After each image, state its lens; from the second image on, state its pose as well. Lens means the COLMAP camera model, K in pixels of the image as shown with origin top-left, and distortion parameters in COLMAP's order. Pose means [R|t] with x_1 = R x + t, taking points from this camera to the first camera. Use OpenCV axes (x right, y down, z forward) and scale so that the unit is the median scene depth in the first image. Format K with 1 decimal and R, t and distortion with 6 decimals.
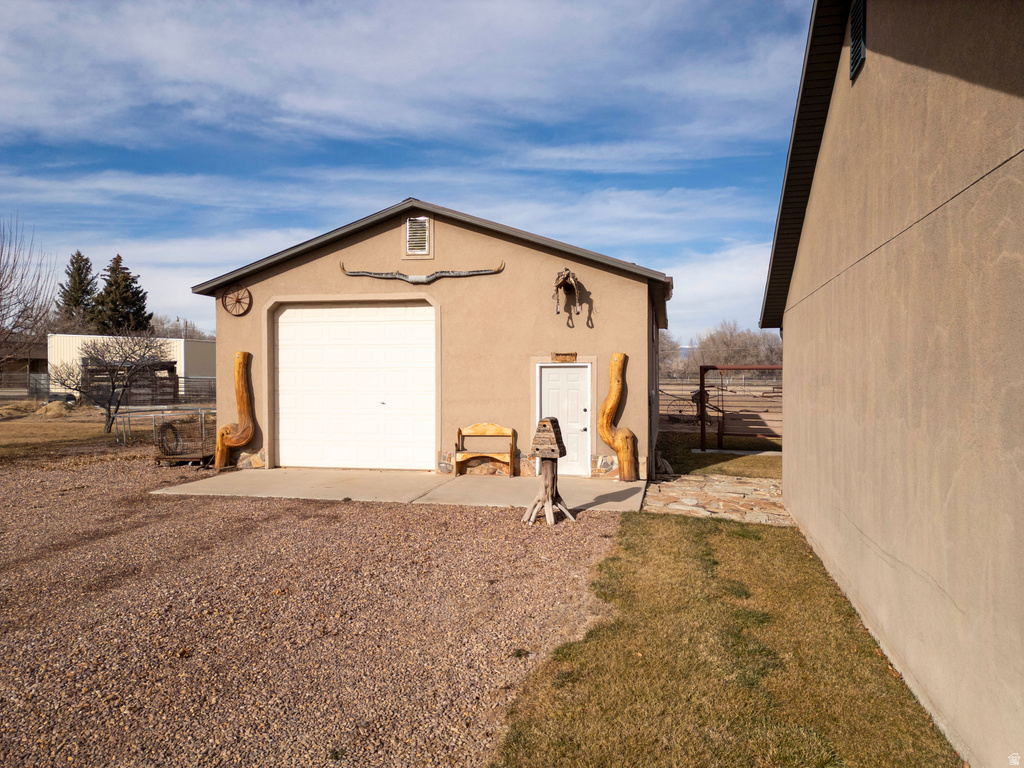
lens RADIAL K [[710.3, 0, 512.9], [0, 710.3, 375.9], [0, 0, 1]] dist [0.086108, -0.083973]
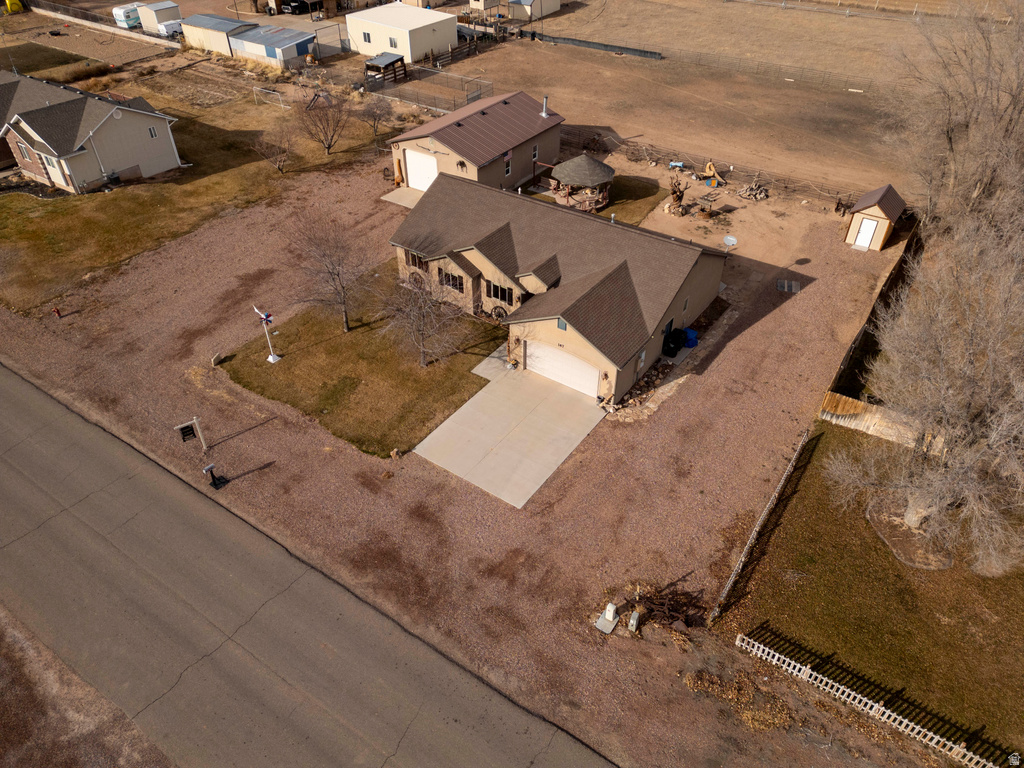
lens RADIAL K [[708.8, 0, 512.6], [0, 708.8, 384.2], [0, 0, 1]] dist [0.088254, -0.083606]
pose [[0.929123, 0.229623, -0.289833, 1.835451], [0.001808, 0.780989, 0.624542, -1.696688], [0.369766, -0.580801, 0.725220, -2.644728]]
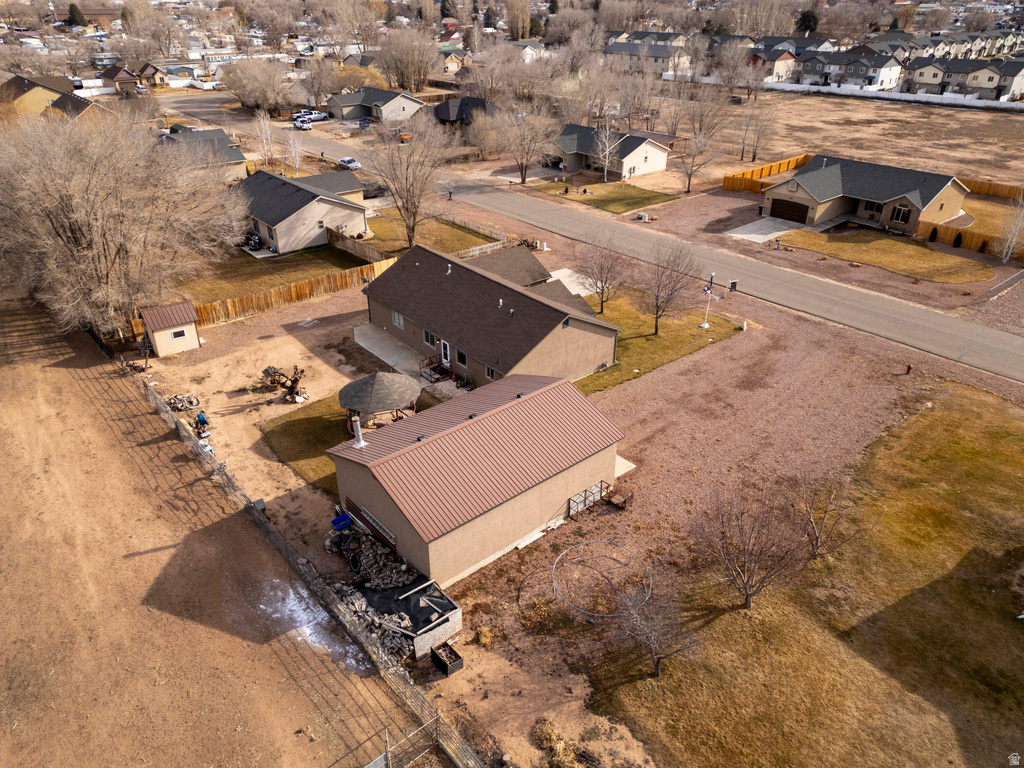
lens RADIAL K [[708.8, 0, 512.6], [0, 708.8, 384.2], [0, 0, 1]] dist [0.088254, -0.083606]
pose [[-0.796278, -0.291816, 0.529891, -1.564252], [0.002721, 0.874217, 0.485529, -1.693593], [-0.604924, 0.388058, -0.695326, 3.251023]]
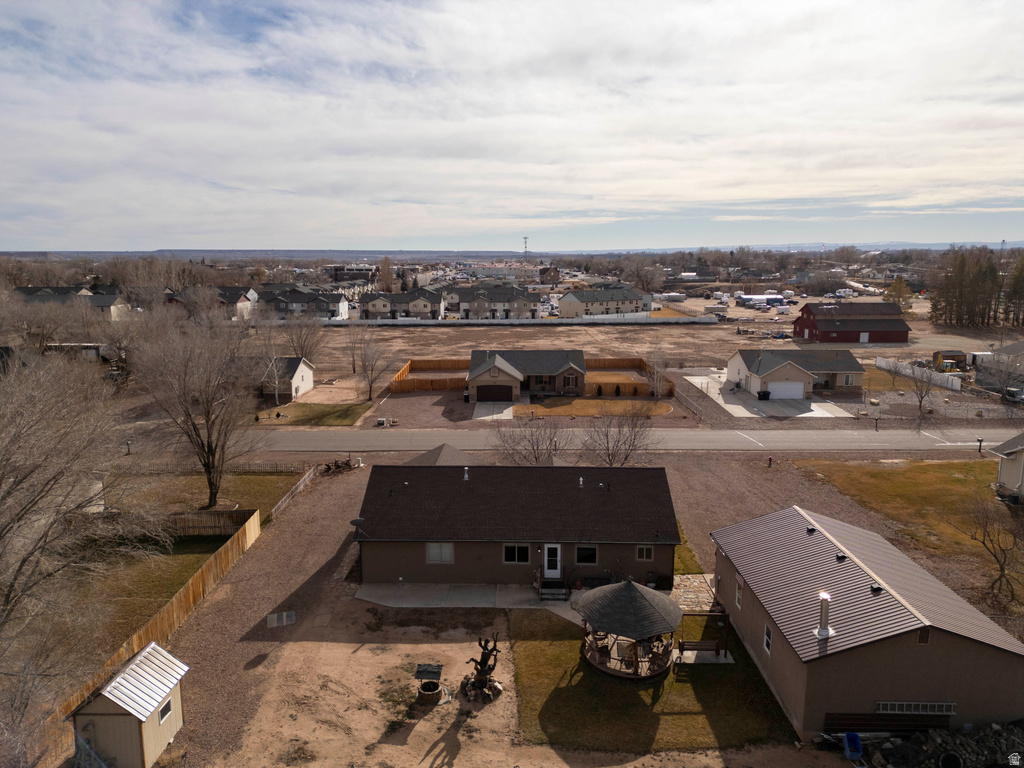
lens RADIAL K [[708.8, 0, 512.6], [0, 708.8, 384.2], [0, 0, 1]] dist [0.088254, -0.083606]
pose [[-0.976520, 0.038164, -0.212019, 1.634156], [-0.000185, 0.984034, 0.177981, -1.284757], [0.215426, 0.173841, -0.960922, 3.552238]]
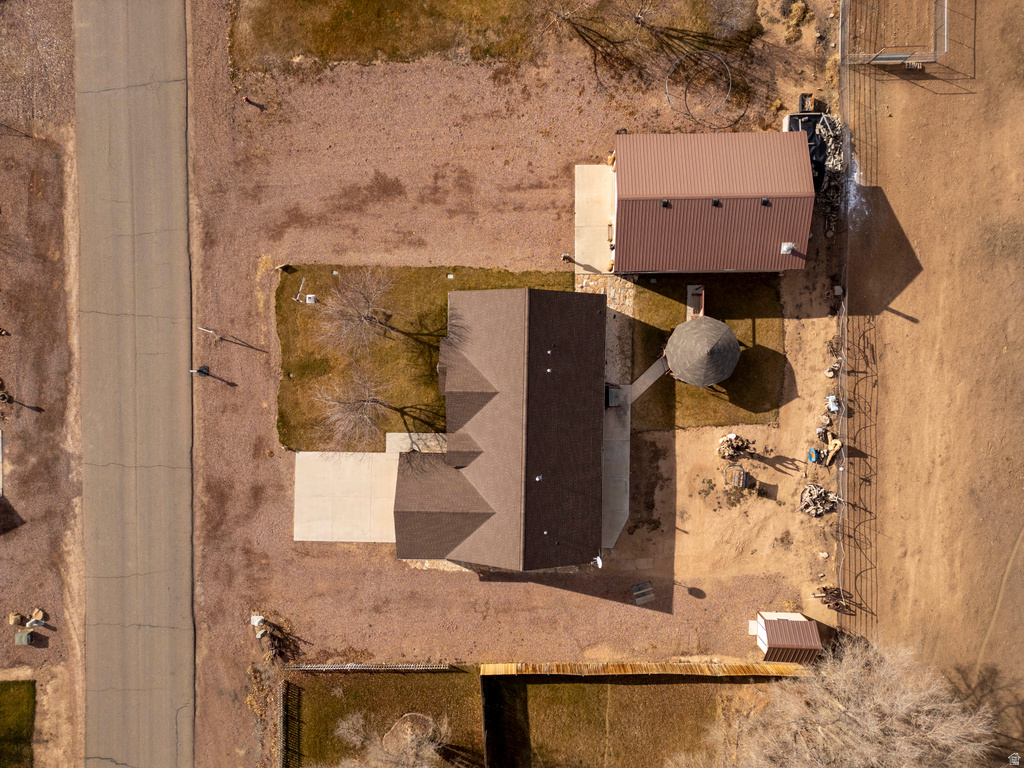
lens RADIAL K [[710.3, 0, 512.9], [0, 710.3, 375.9], [0, 0, 1]] dist [0.086108, -0.083973]
pose [[0.219271, 0.975432, 0.021254, 0.529752], [0.009731, -0.023969, 0.999665, -3.837368], [0.975615, -0.218991, -0.014748, 0.353322]]
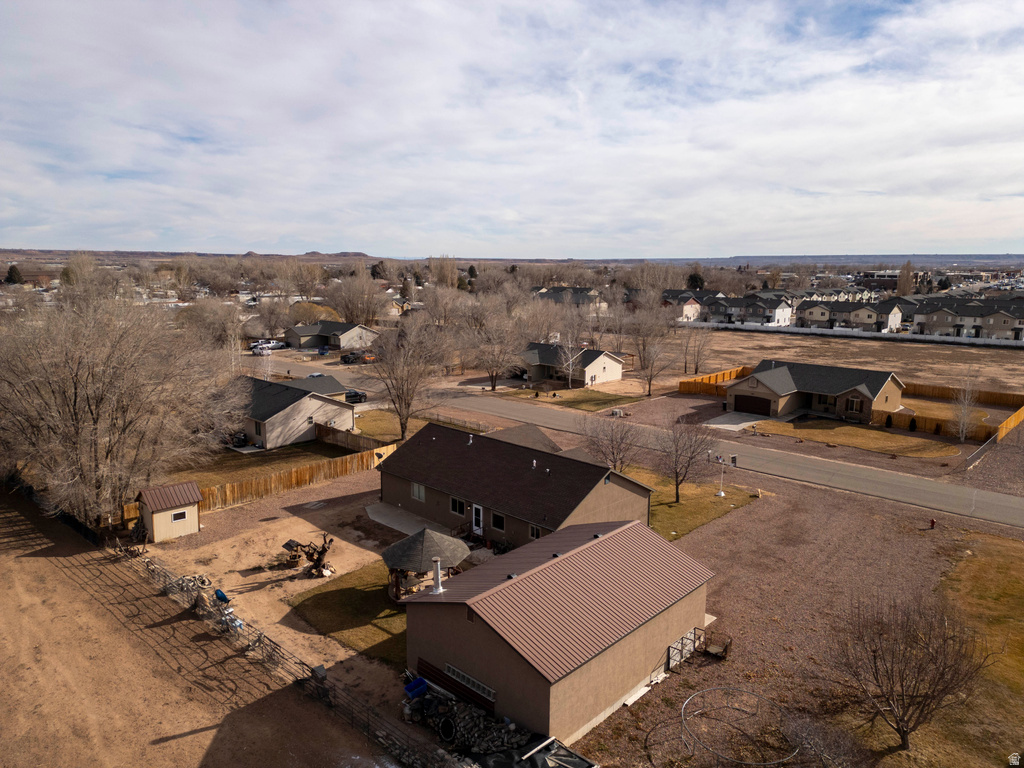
lens RADIAL K [[707.2, 0, 512.7], [0, 707.2, 396.4], [0, 0, 1]] dist [0.078063, -0.064549]
pose [[-0.862095, -0.101073, 0.496564, -1.085009], [-0.005949, 0.981858, 0.189525, -1.289059], [-0.506711, 0.160434, -0.847057, 3.630470]]
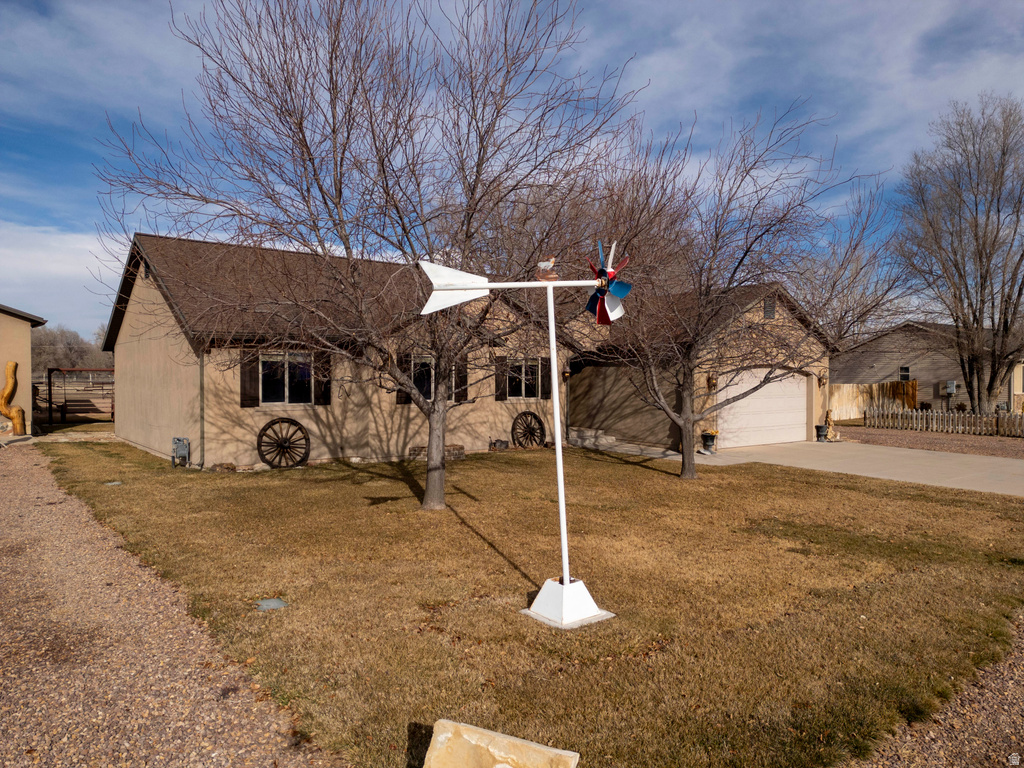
lens RADIAL K [[708.8, 0, 512.6], [0, 708.8, 384.2], [0, 0, 1]] dist [0.088254, -0.083606]
pose [[0.622426, -0.008891, 0.782628, -0.442769], [-0.001167, 0.999924, 0.012288, -0.001426], [-0.782677, -0.008562, 0.622369, -0.976907]]
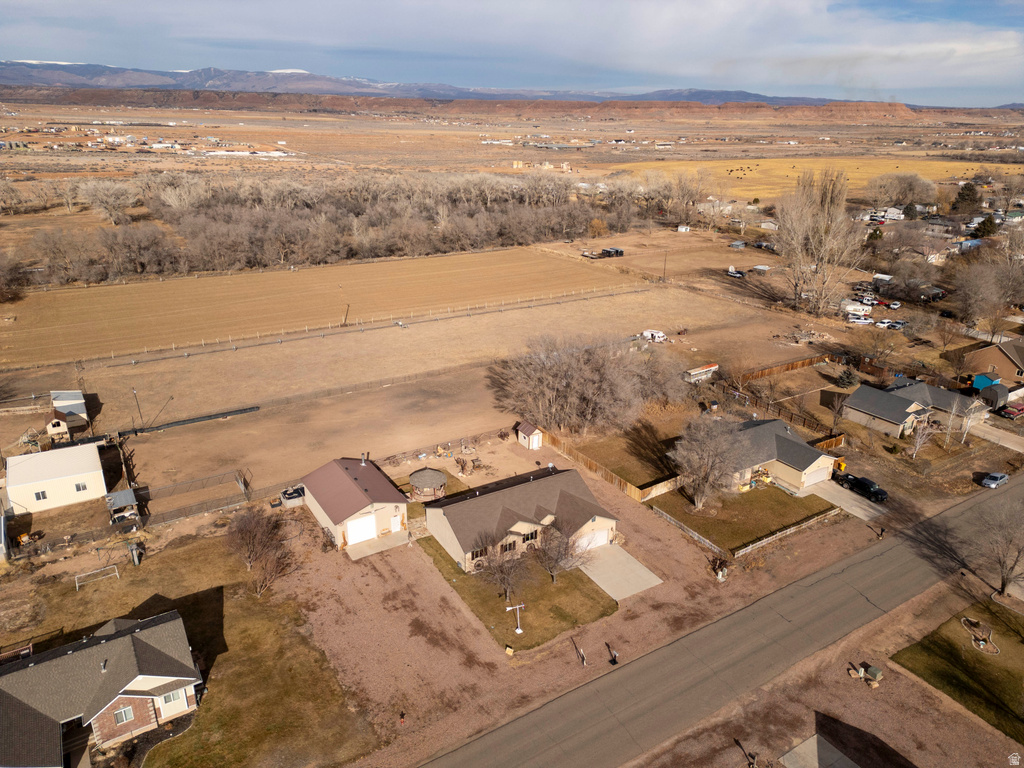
lens RADIAL K [[708.8, 0, 512.6], [0, 708.8, 384.2], [0, 0, 1]] dist [0.088254, -0.083606]
pose [[0.707304, -0.243212, 0.663754, -3.164267], [-0.012884, 0.934360, 0.356097, -3.446342], [-0.706792, -0.260421, 0.657743, -3.694707]]
